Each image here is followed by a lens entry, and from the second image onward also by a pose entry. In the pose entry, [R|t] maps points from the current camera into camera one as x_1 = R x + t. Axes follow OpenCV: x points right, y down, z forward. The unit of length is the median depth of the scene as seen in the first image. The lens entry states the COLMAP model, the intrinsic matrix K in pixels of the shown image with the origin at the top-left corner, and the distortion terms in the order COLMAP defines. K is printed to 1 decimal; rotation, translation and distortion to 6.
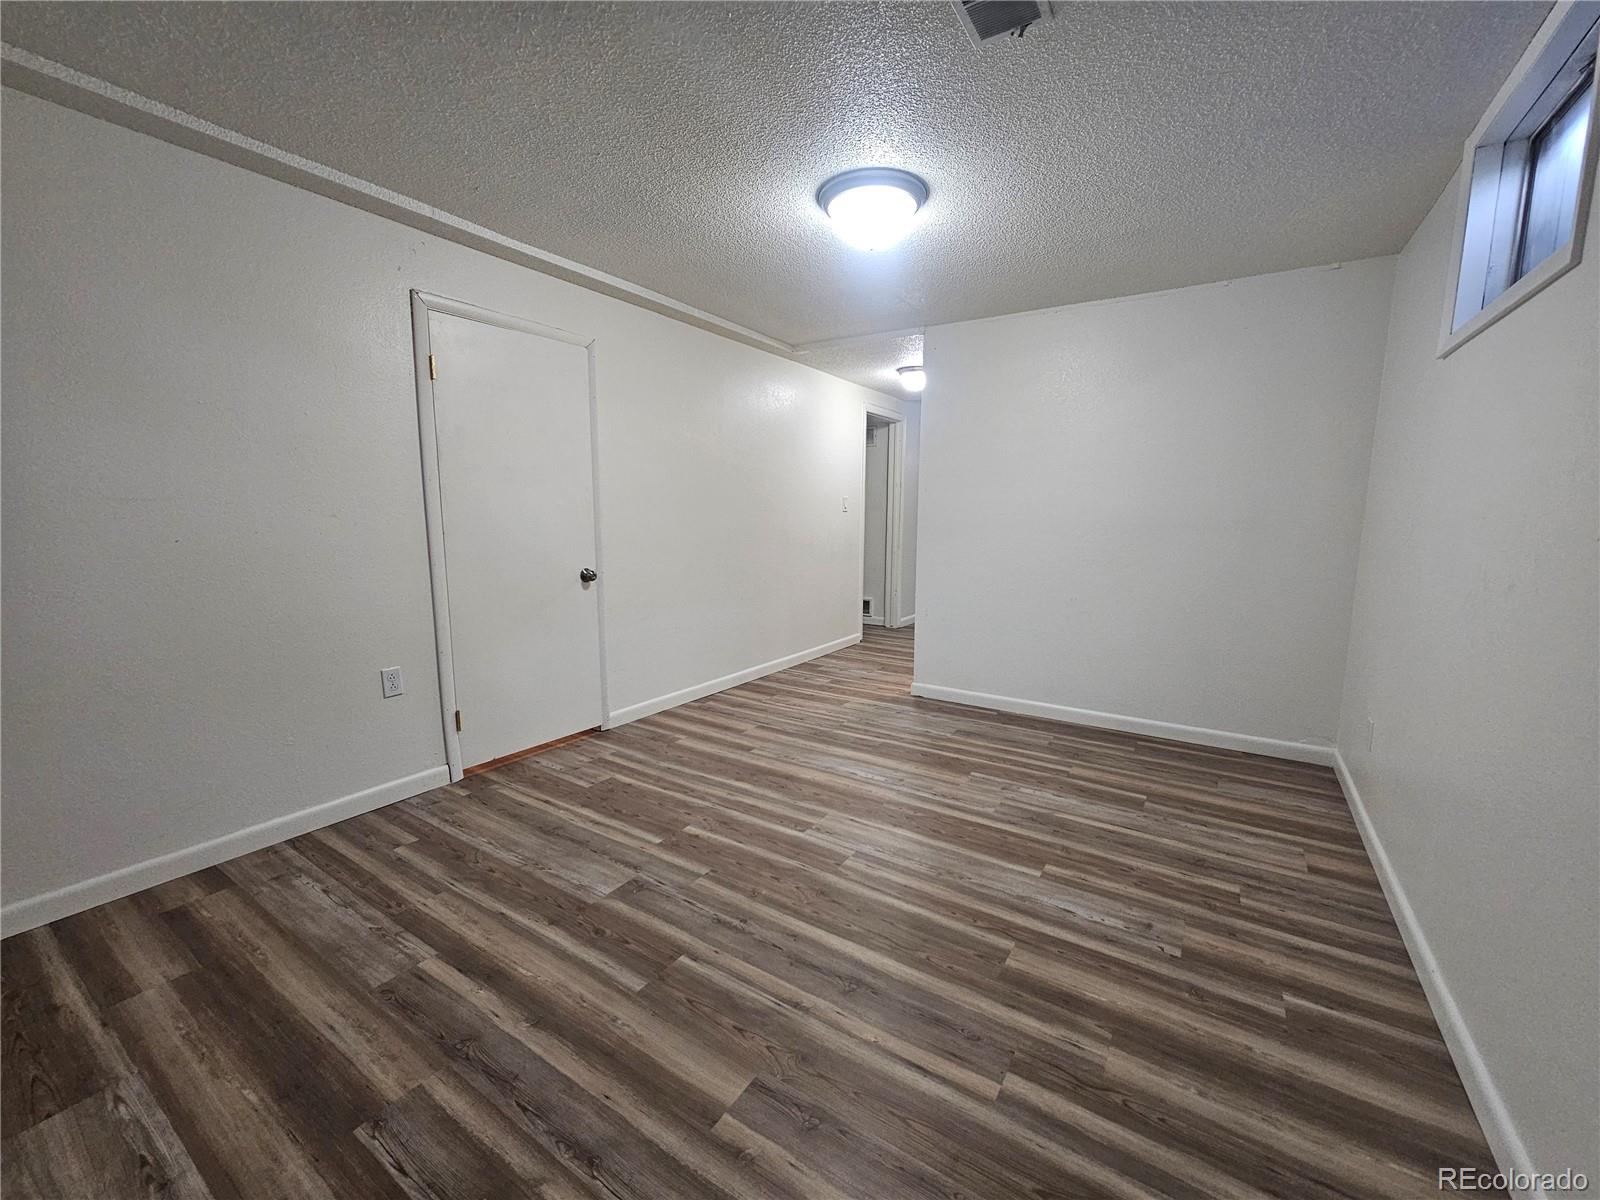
lens RADIAL K [[648.7, 0, 807.9], [0, 648.7, 592.7], [0, 0, 1]] dist [0.001188, 0.000745]
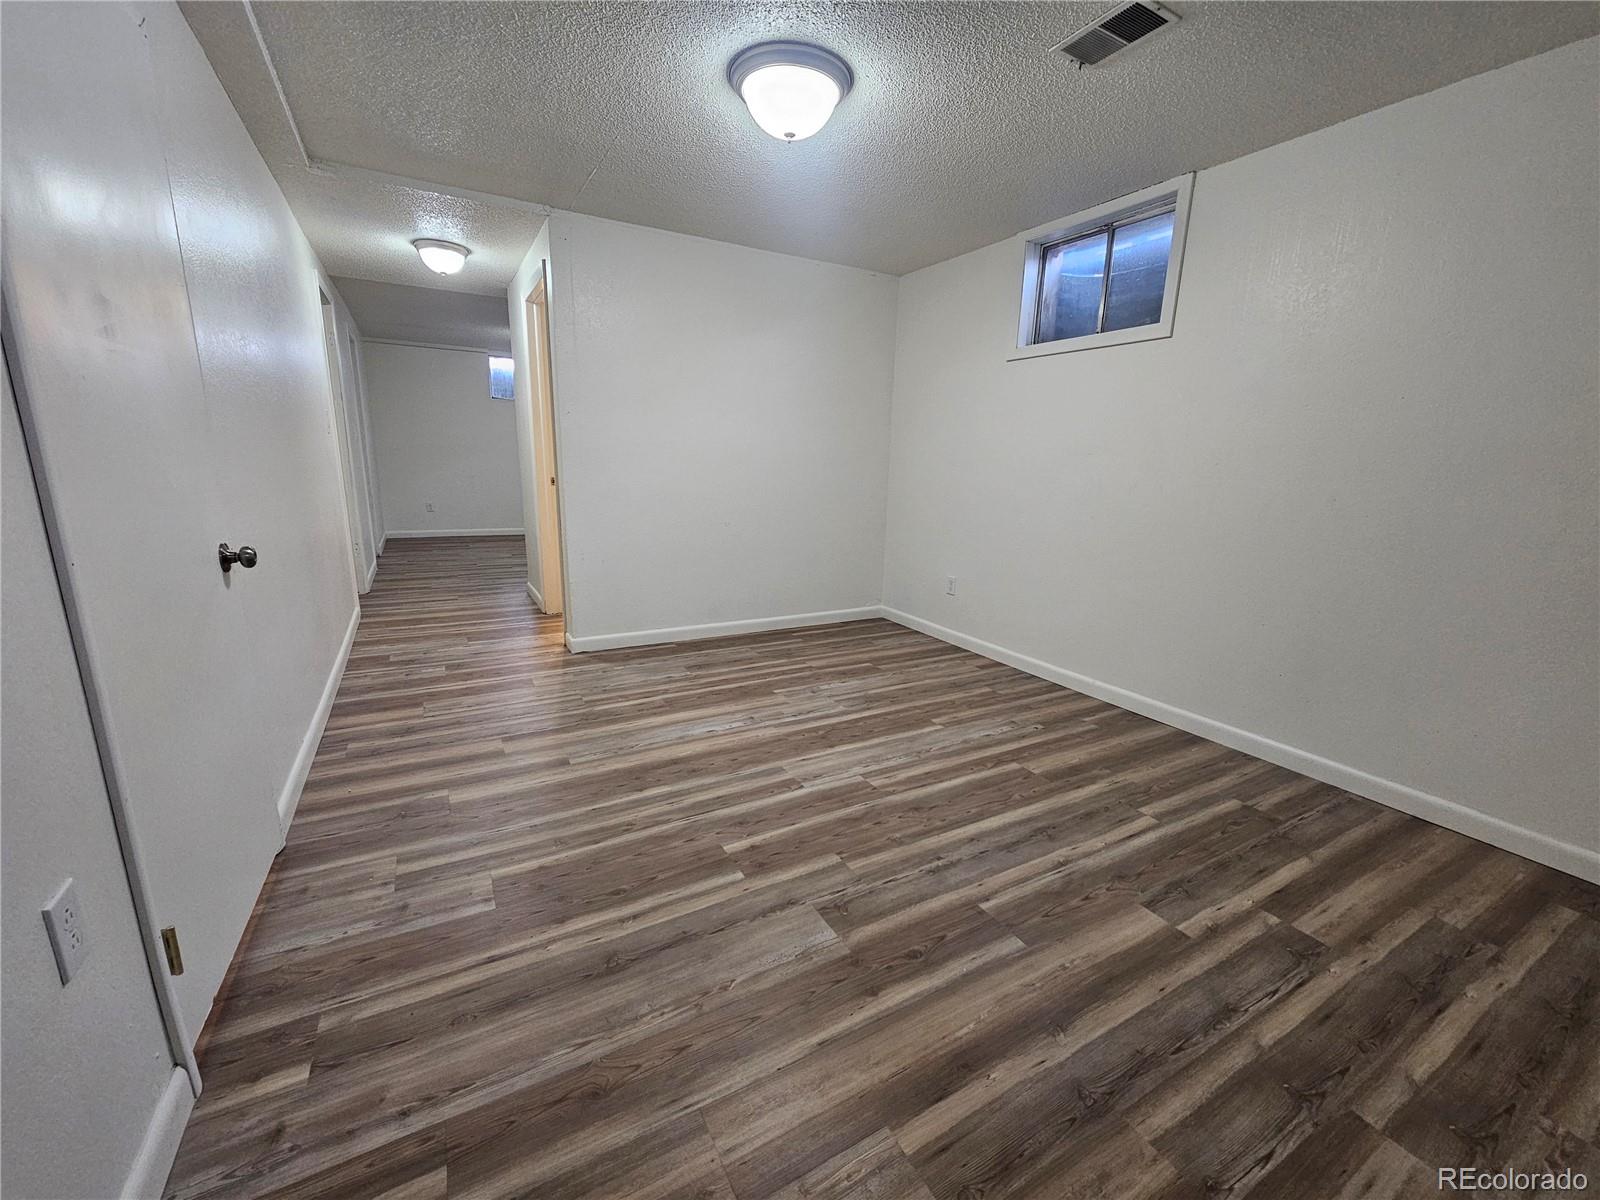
lens RADIAL K [[648.7, 0, 807.9], [0, 648.7, 592.7], [0, 0, 1]] dist [0.001188, 0.000745]
pose [[0.466605, -0.176572, 0.866662, -0.707217], [0.085444, 0.984286, 0.154534, -0.049513], [-0.880329, 0.001945, 0.474359, 0.502213]]
